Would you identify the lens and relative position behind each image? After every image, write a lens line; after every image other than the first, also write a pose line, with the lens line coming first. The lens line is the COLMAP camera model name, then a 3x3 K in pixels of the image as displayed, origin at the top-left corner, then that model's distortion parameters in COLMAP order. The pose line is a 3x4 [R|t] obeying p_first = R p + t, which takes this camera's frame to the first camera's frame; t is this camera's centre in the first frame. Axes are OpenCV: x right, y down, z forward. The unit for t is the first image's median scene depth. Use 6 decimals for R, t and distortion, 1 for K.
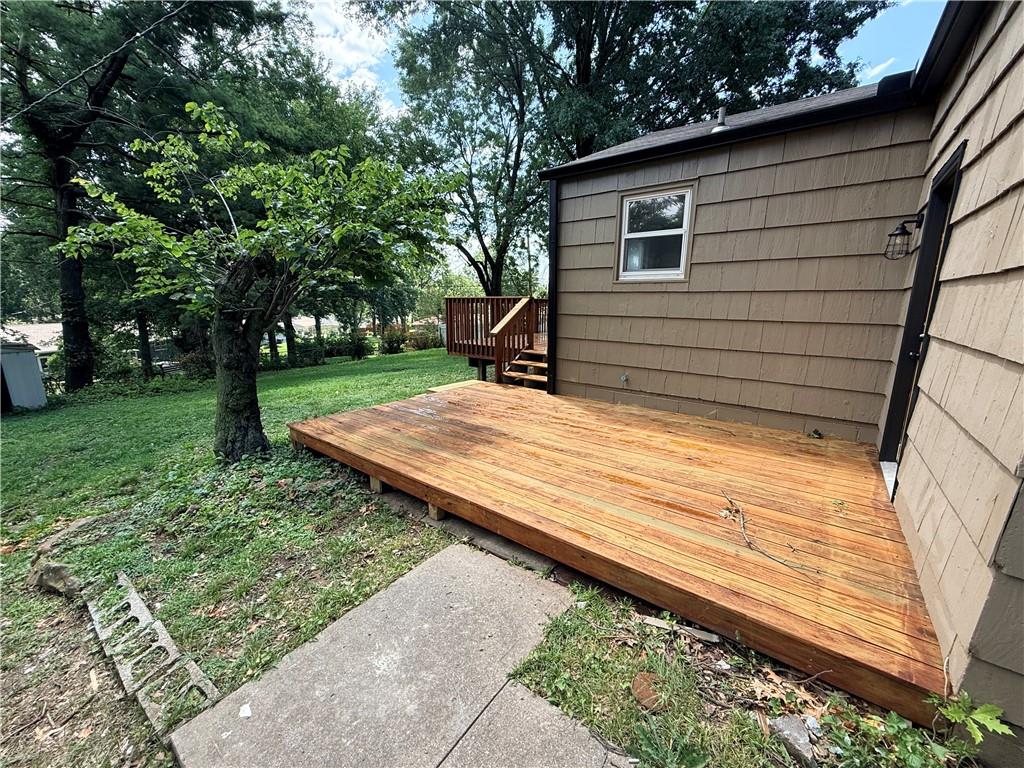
lens RADIAL K [[408.9, 0, 507.6], [0, 408.9, 385.5], [0, 0, 1]] dist [0.000021, 0.000538]
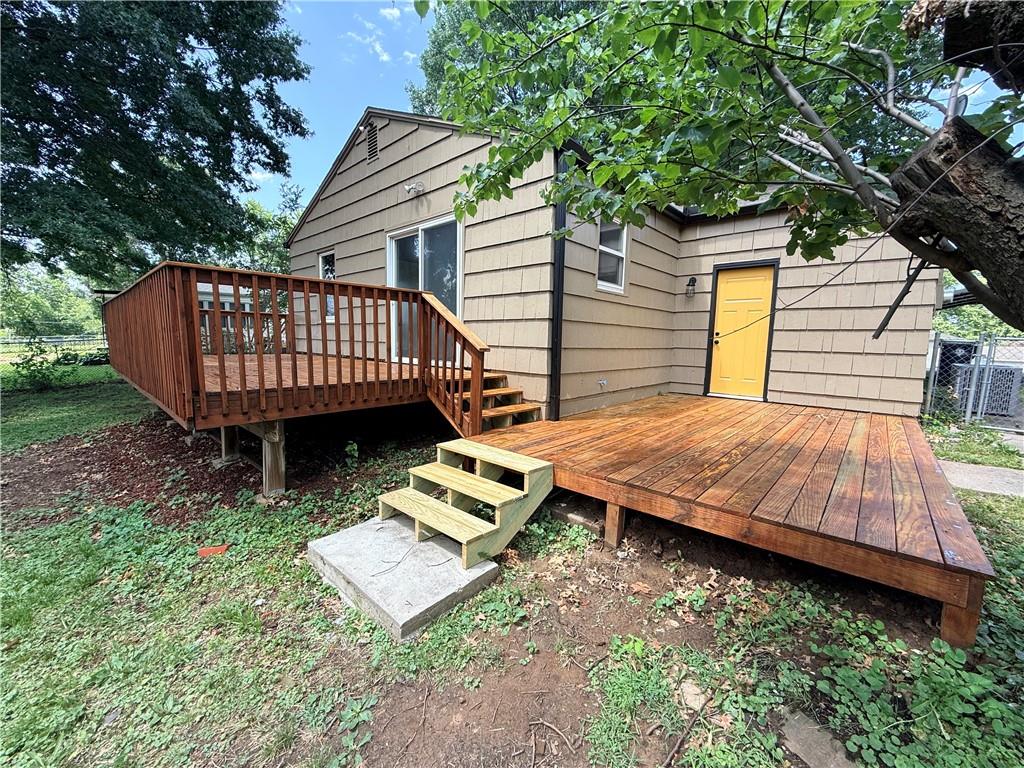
lens RADIAL K [[408.9, 0, 508.4], [0, 408.9, 384.8], [0, 0, 1]] dist [0.000021, 0.000538]
pose [[0.079877, -0.118442, 0.989743, -0.836753], [0.178296, 0.978601, 0.102719, -0.177438], [-0.980729, 0.168262, 0.099286, 1.231760]]
